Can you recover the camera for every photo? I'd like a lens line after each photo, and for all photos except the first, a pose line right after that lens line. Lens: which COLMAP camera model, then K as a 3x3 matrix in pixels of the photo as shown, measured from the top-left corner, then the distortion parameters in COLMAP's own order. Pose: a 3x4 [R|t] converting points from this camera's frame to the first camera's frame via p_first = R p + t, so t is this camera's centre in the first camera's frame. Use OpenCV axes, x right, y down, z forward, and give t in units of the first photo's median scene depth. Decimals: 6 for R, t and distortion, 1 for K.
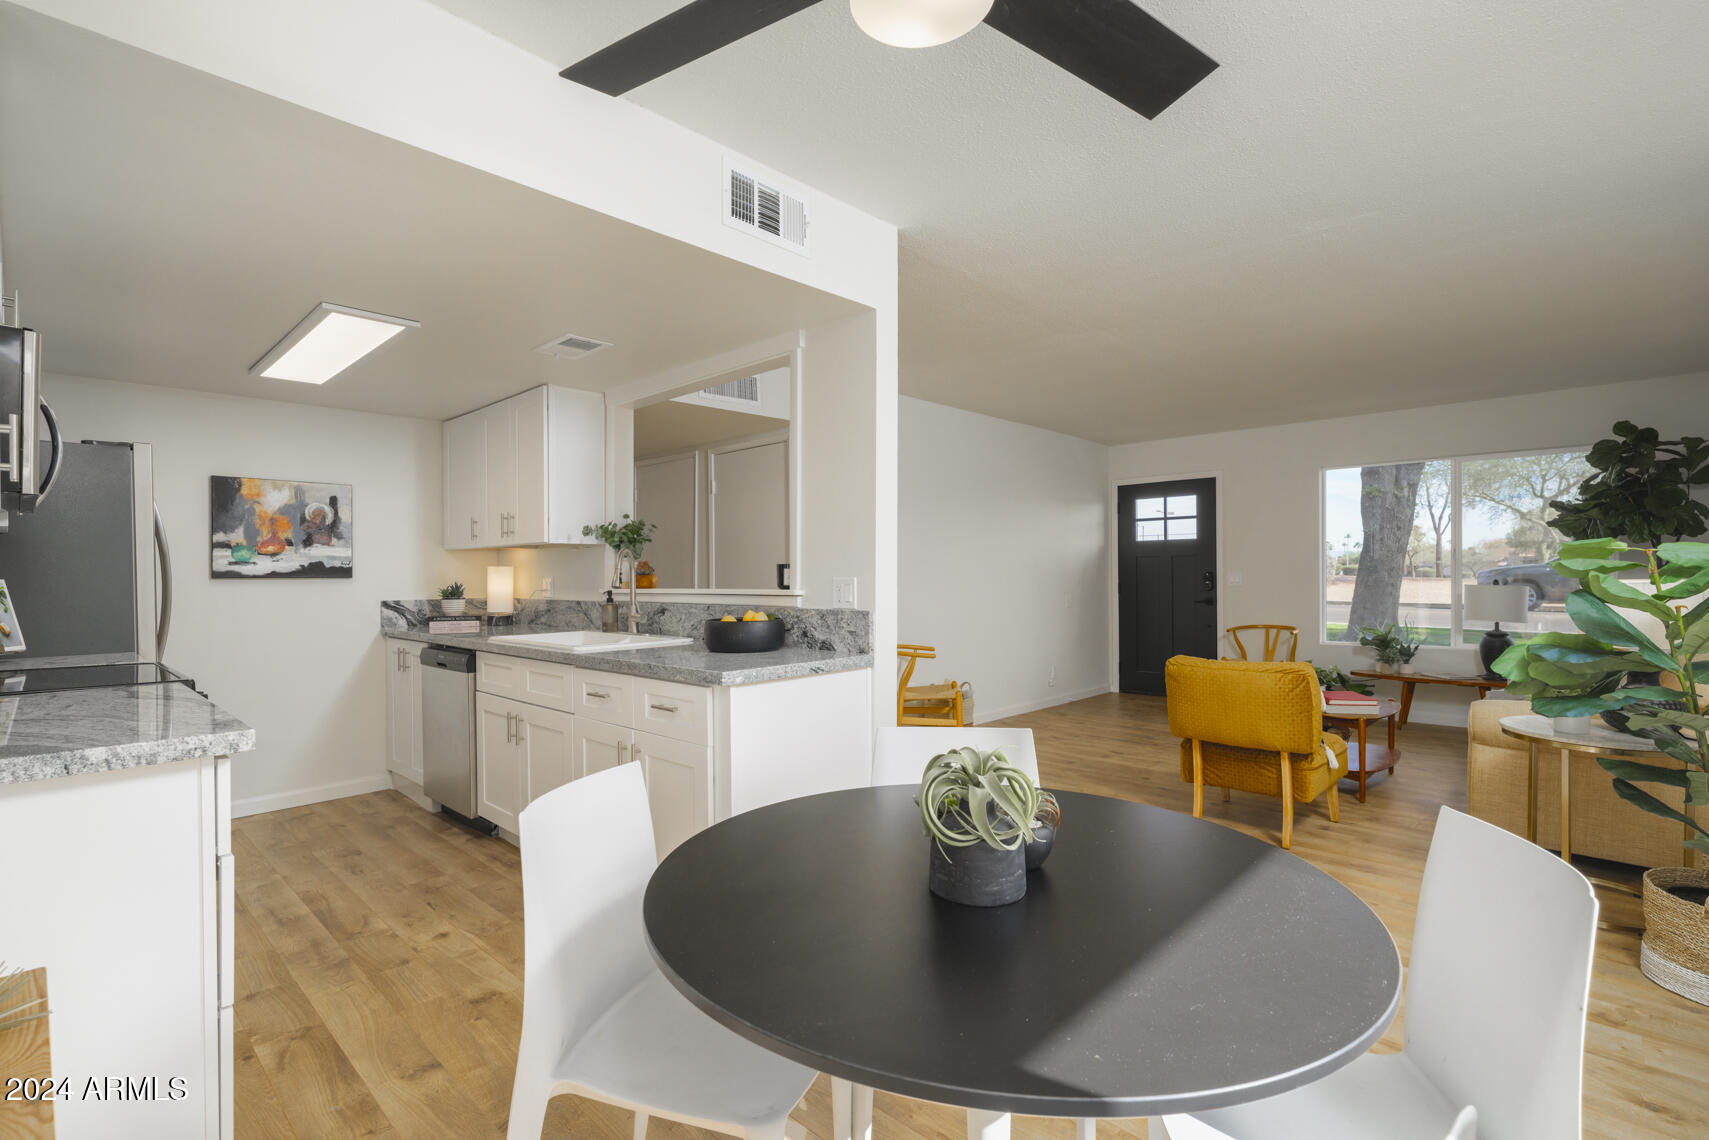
lens RADIAL K [[787.7, 0, 832.8], [0, 787.7, 580.1], [0, 0, 1]] dist [-0.000710, 0.000212]
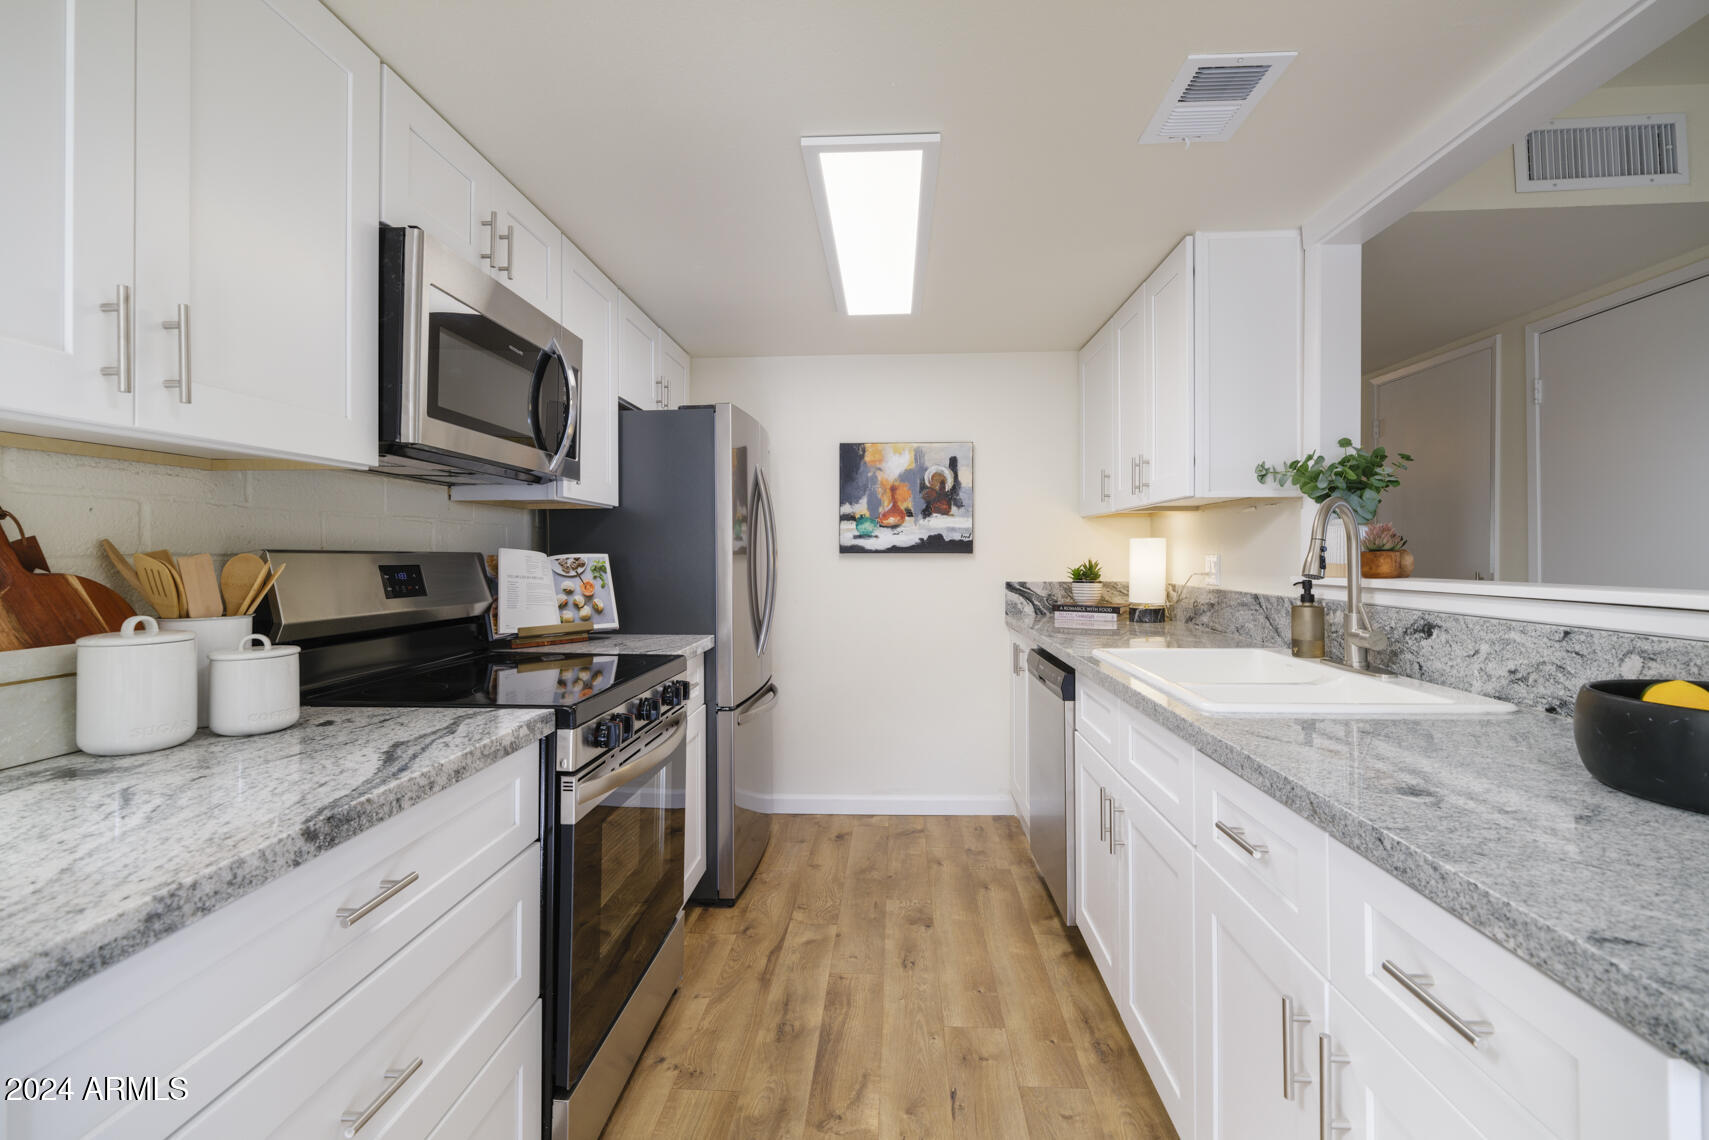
lens RADIAL K [[767.0, 0, 856.6], [0, 767.0, 547.9], [0, 0, 1]] dist [-0.002657, 0.000006]
pose [[0.659086, 0.000362, -0.752068, -0.088563], [-0.006949, 0.999960, -0.005608, -0.003463], [0.752036, 0.008922, 0.659062, 0.406106]]
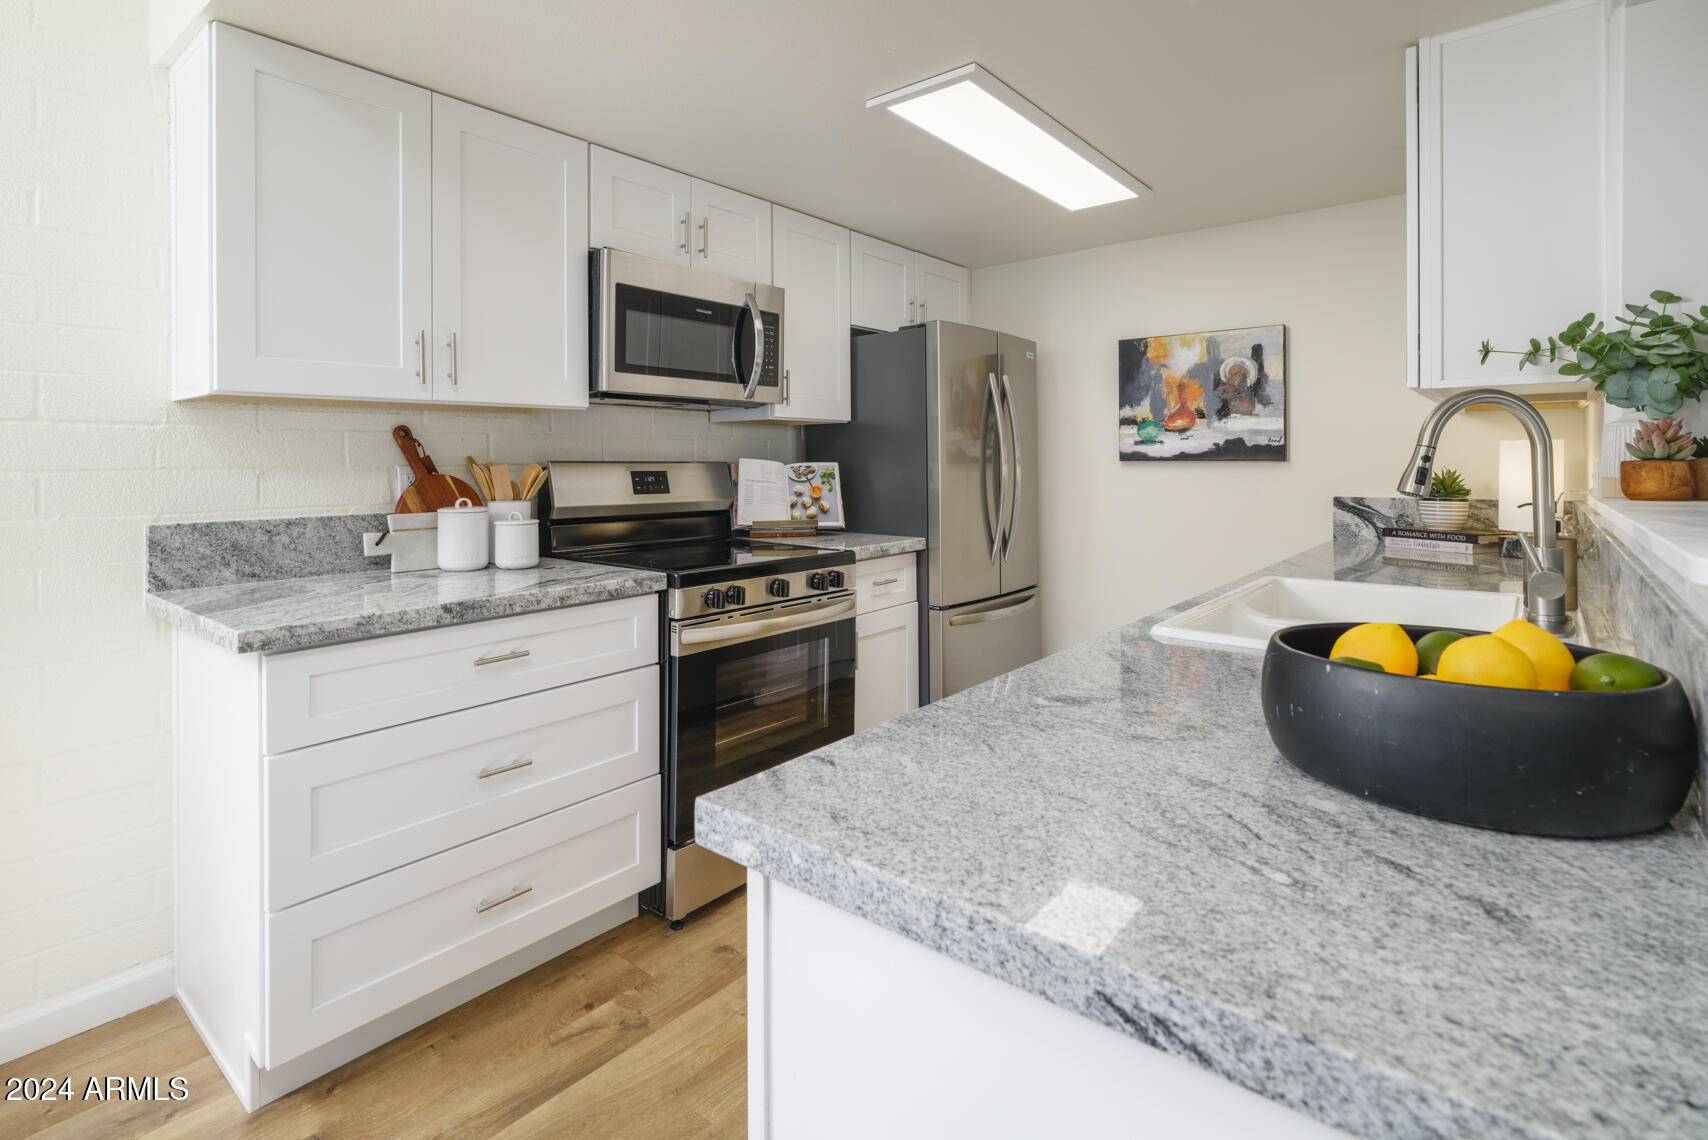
lens RADIAL K [[843.7, 0, 787.8], [0, 843.7, 458.6], [0, 0, 1]] dist [-0.001987, -0.000373]
pose [[0.043699, 0.004768, -0.999033, 0.106272], [-0.002024, 0.999987, 0.004684, -0.008070], [0.999043, 0.001818, 0.043708, 0.587635]]
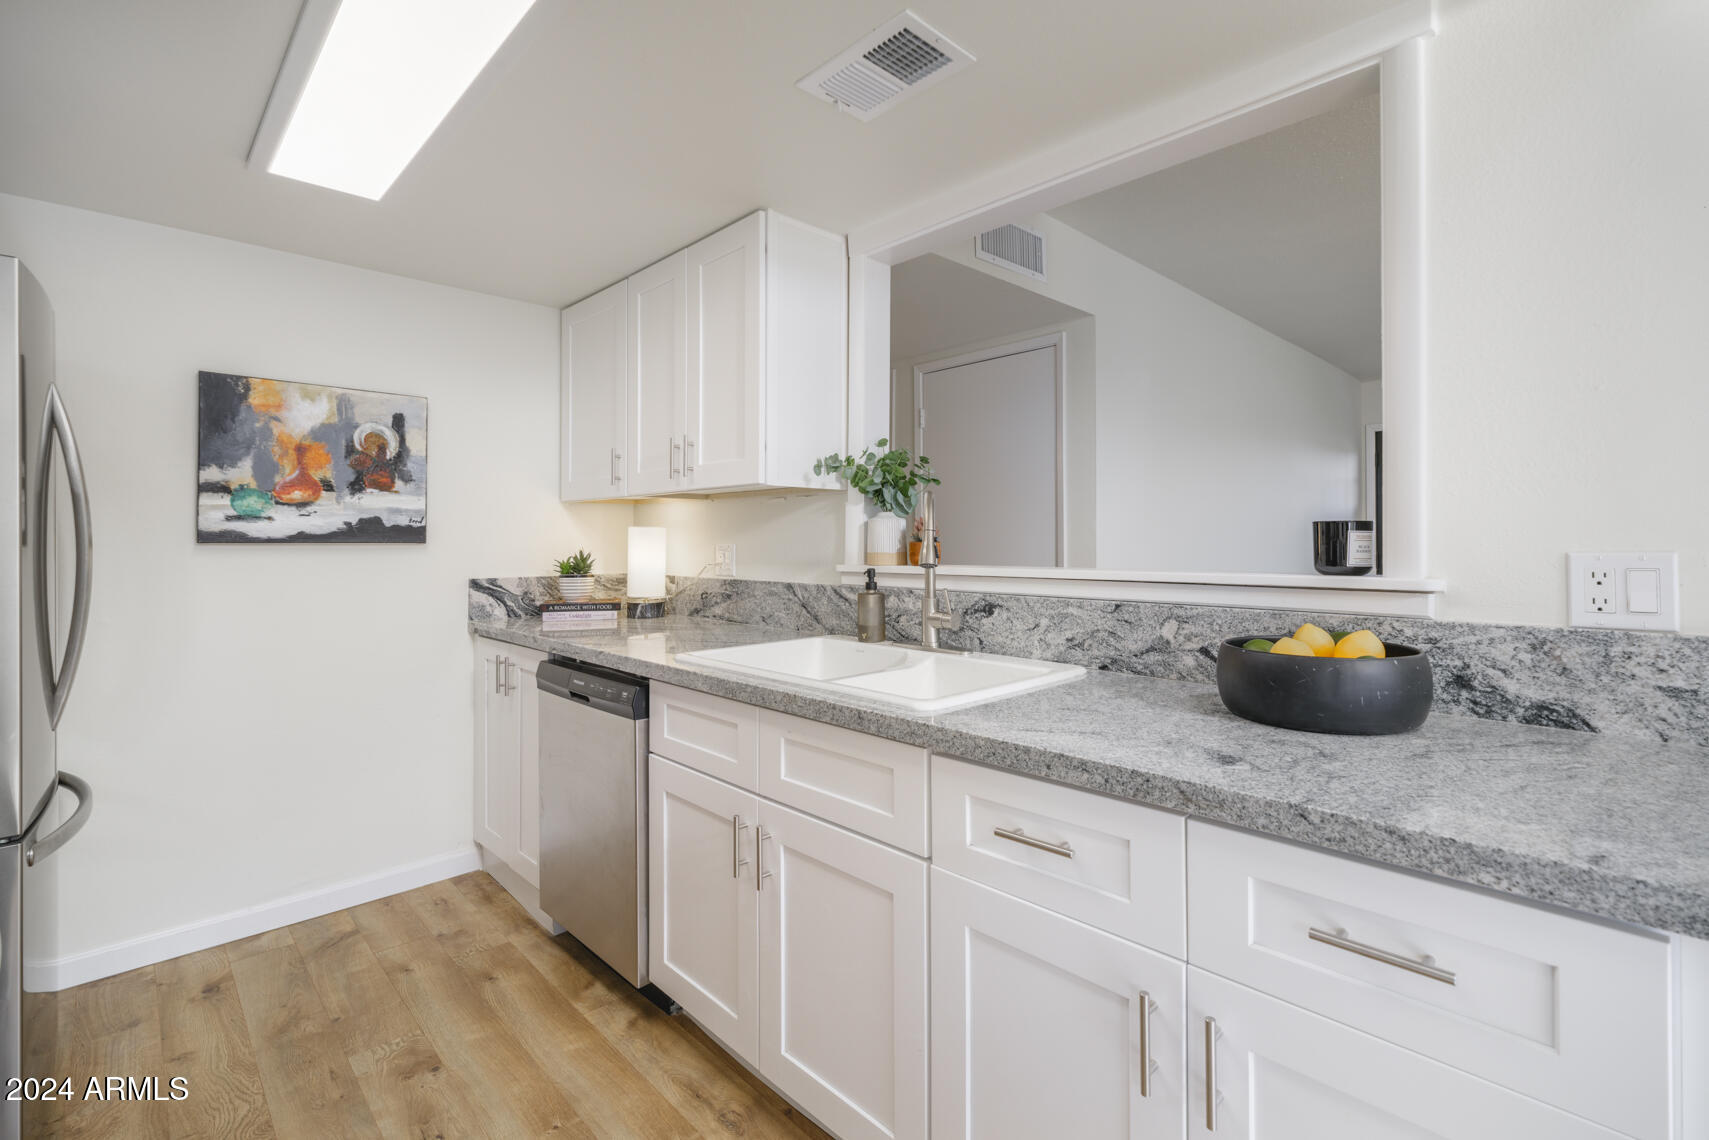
lens RADIAL K [[770.1, 0, 854.4], [0, 770.1, 536.9], [0, 0, 1]] dist [-0.001488, 0.000187]
pose [[0.999452, 0.005803, -0.032594, -0.265734], [-0.006198, 0.999908, -0.012031, -0.002867], [0.032521, 0.012227, 0.999396, 0.424184]]
